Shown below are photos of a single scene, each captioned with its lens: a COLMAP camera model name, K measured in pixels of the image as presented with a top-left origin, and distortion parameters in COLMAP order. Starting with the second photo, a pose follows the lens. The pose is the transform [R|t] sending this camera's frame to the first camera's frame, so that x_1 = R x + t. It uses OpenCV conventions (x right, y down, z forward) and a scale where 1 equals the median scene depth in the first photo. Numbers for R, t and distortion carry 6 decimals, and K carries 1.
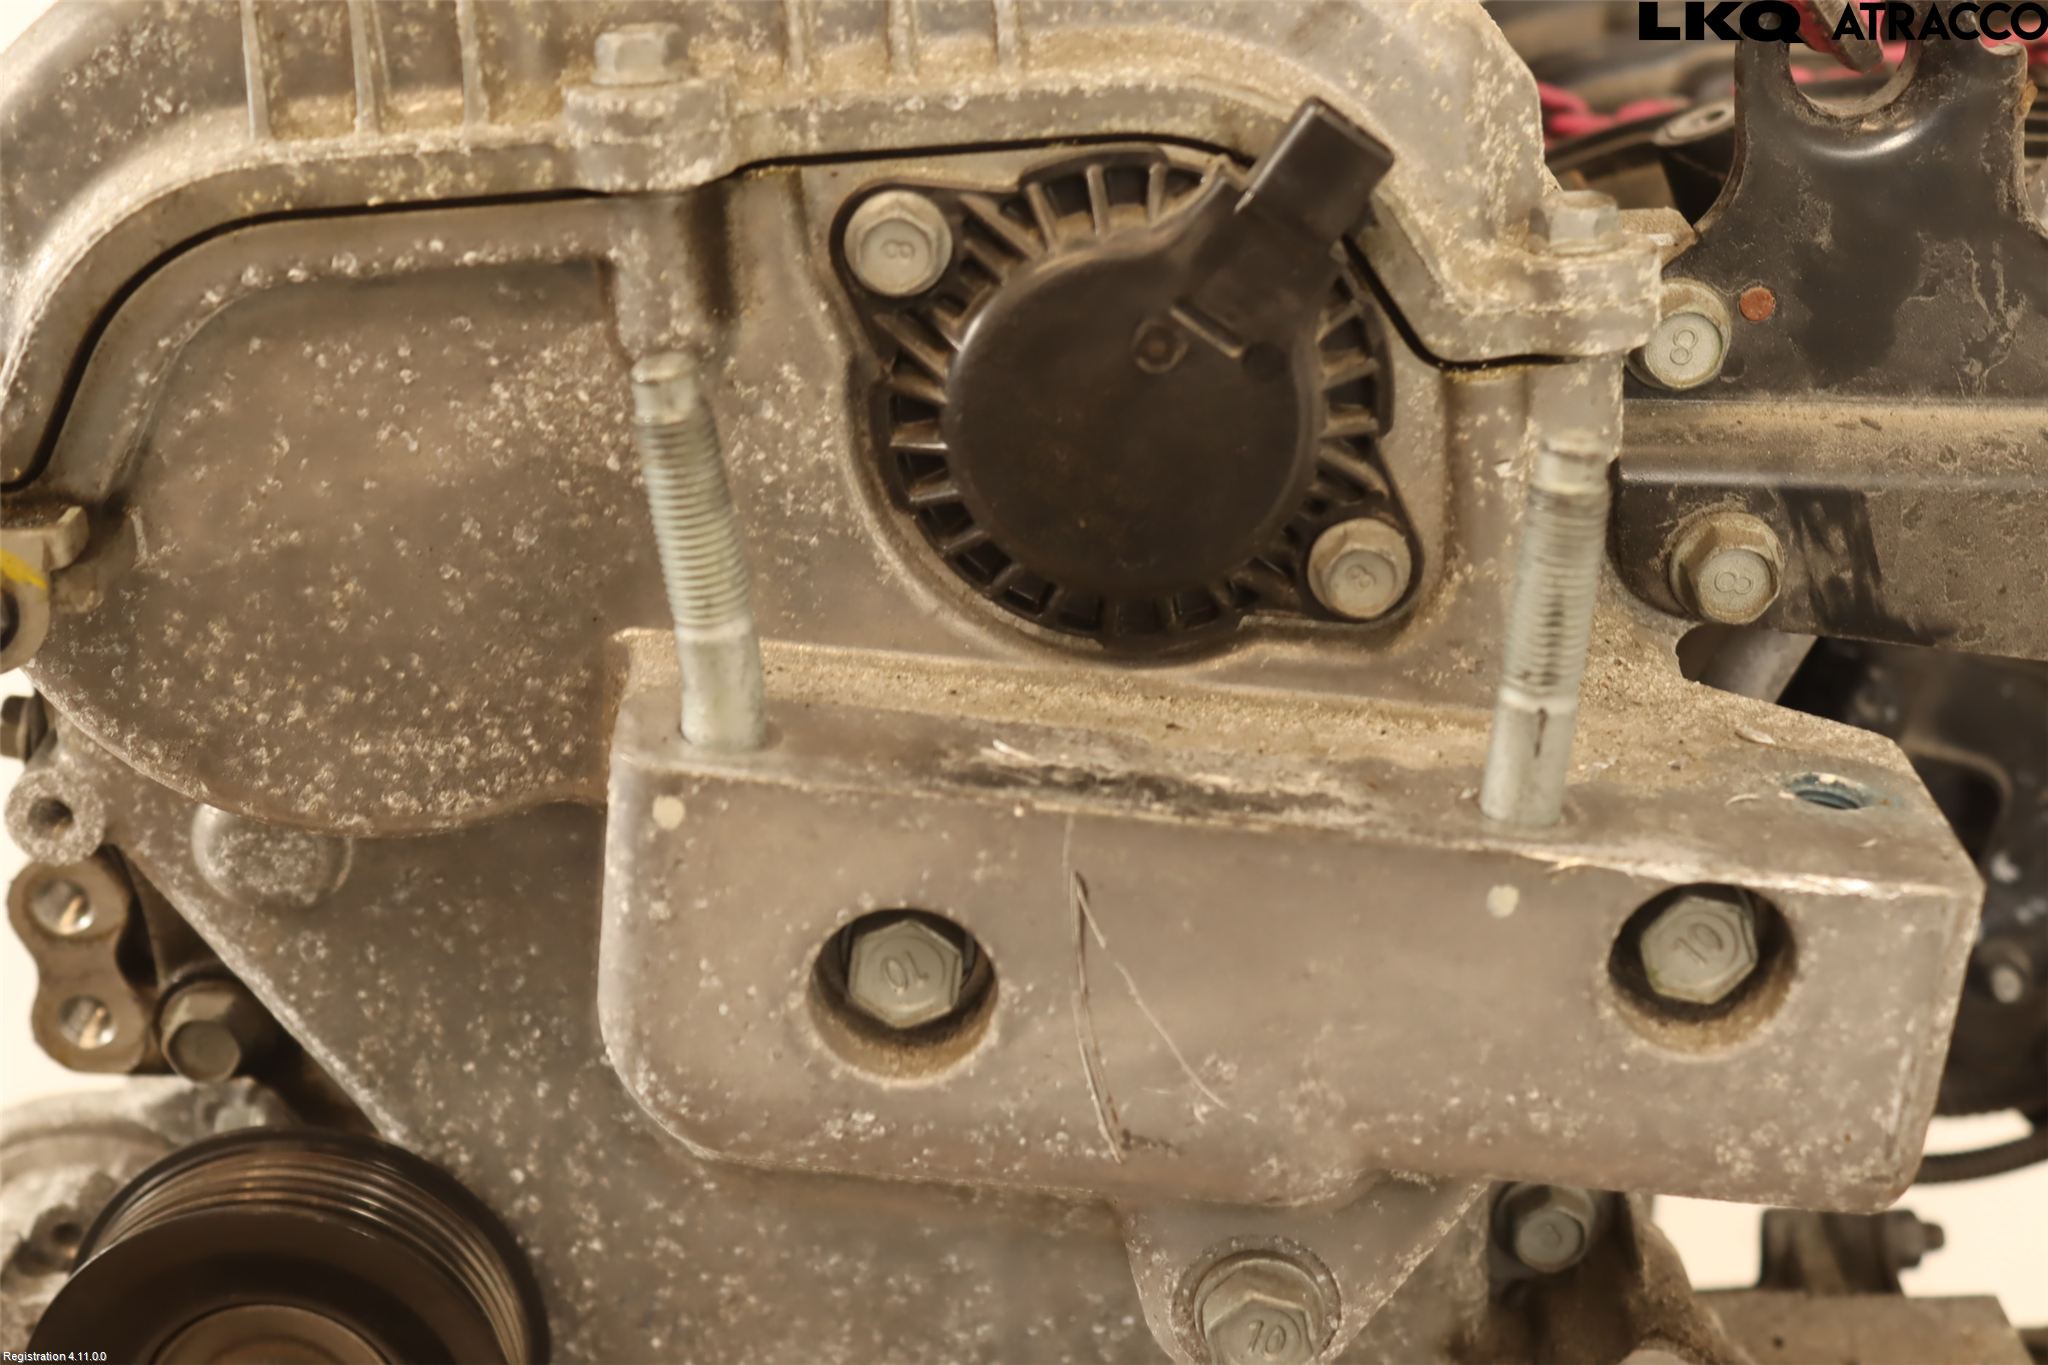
lens RADIAL K [[3374.7, 0, 1024.0], [0, 3374.7, 682.5], [0, 0, 1]] dist [-0.011518, 0.017579]
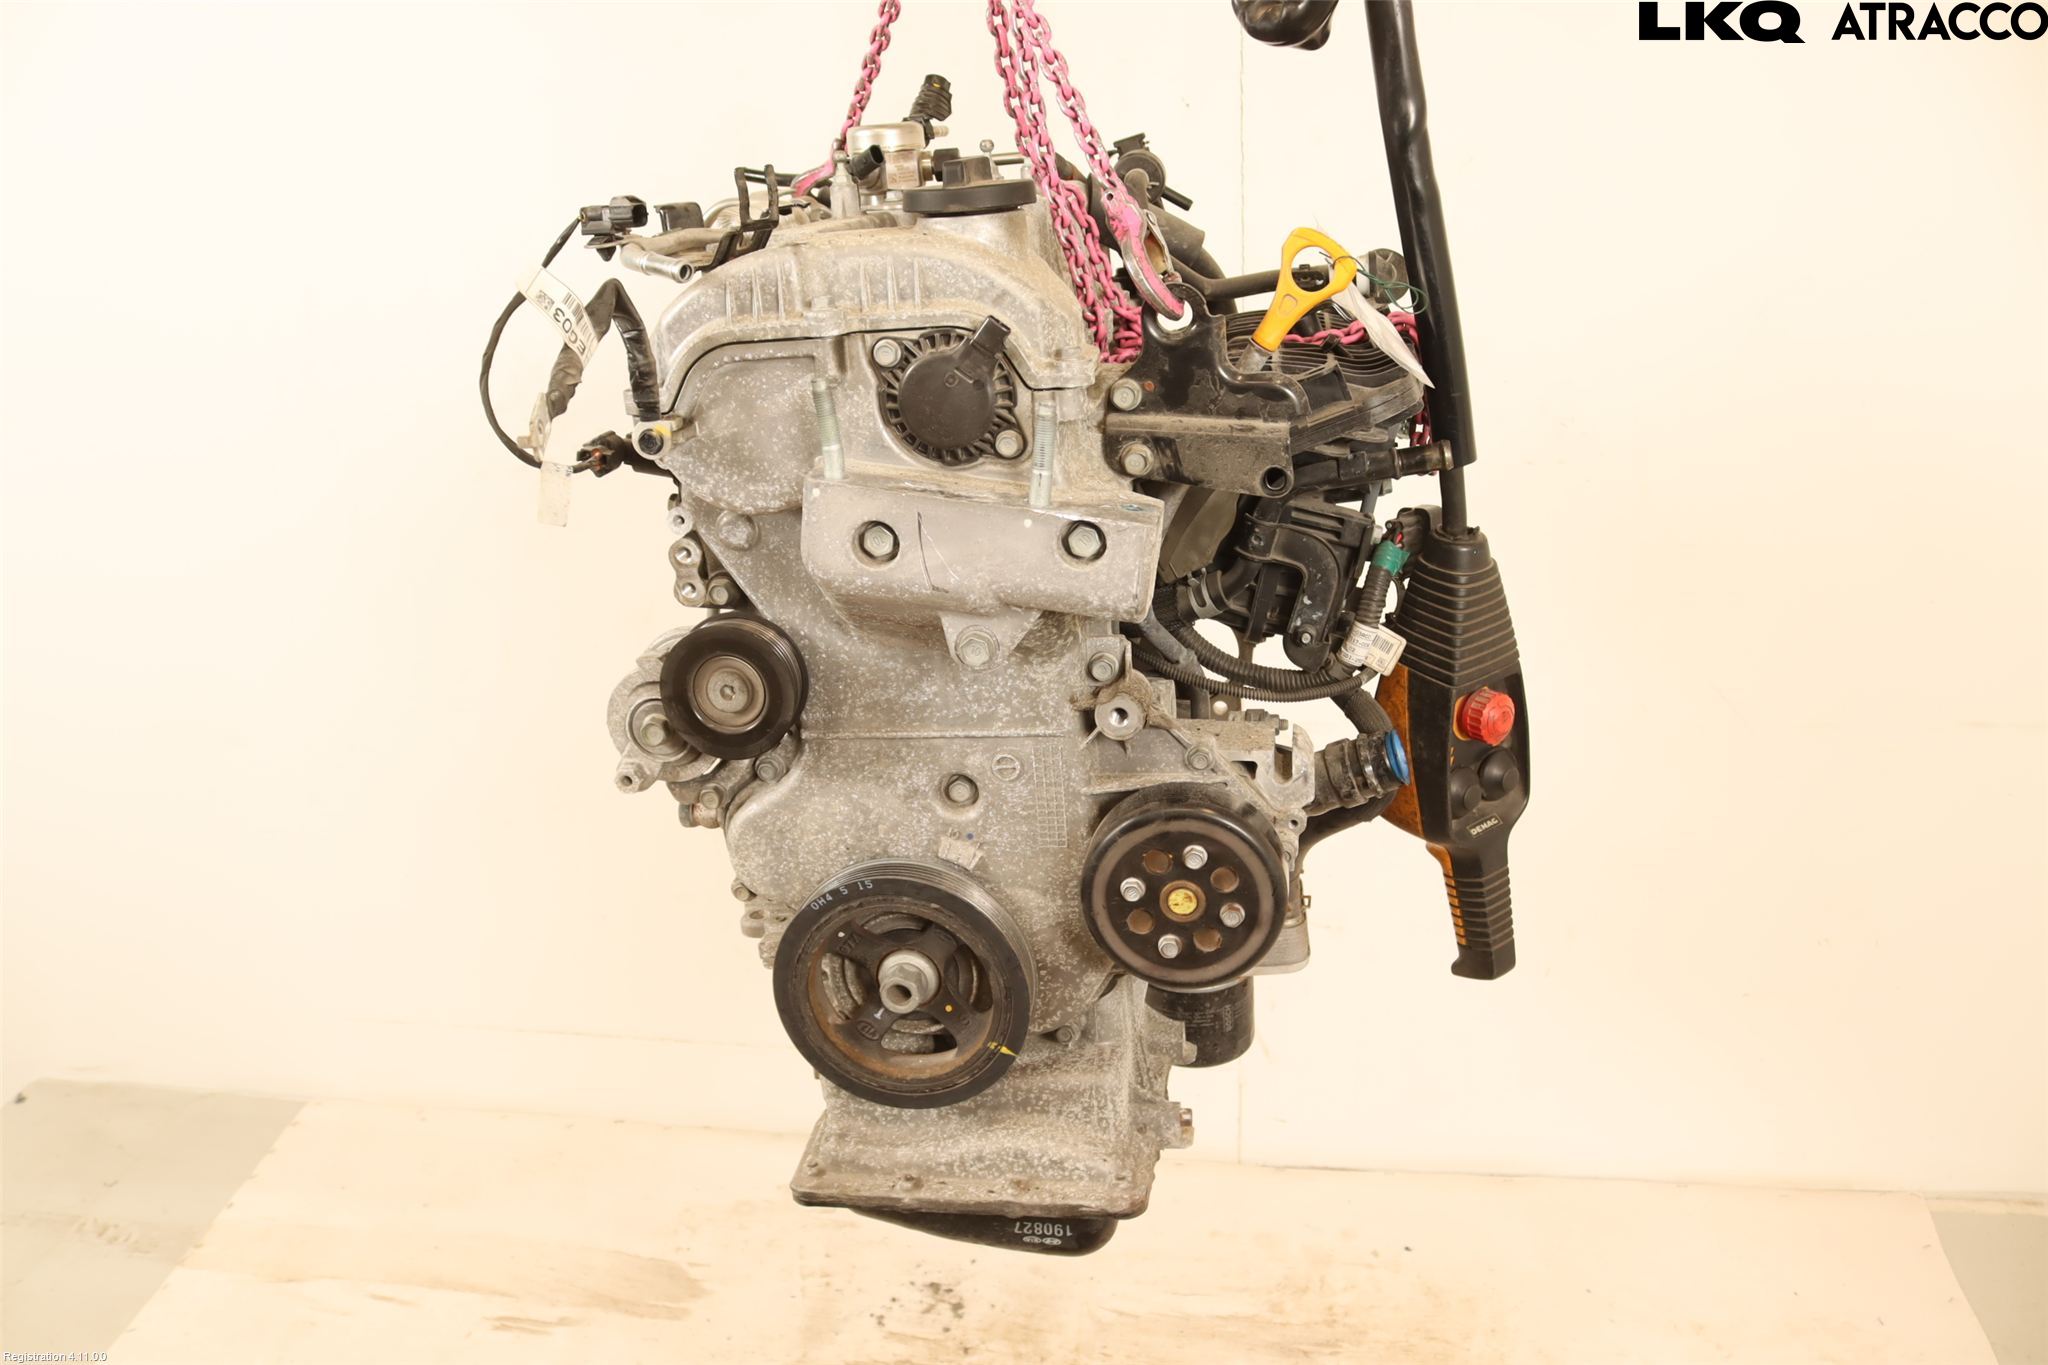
lens RADIAL K [[1720.6, 0, 1024.0], [0, 1720.6, 682.5], [0, 0, 1]] dist [-0.188735, -0.000184]
pose [[0.988016, 0.047685, -0.146799, 0.415310], [-0.052394, 0.998223, -0.028382, 0.288669], [0.145185, 0.035733, 0.988759, -0.878123]]
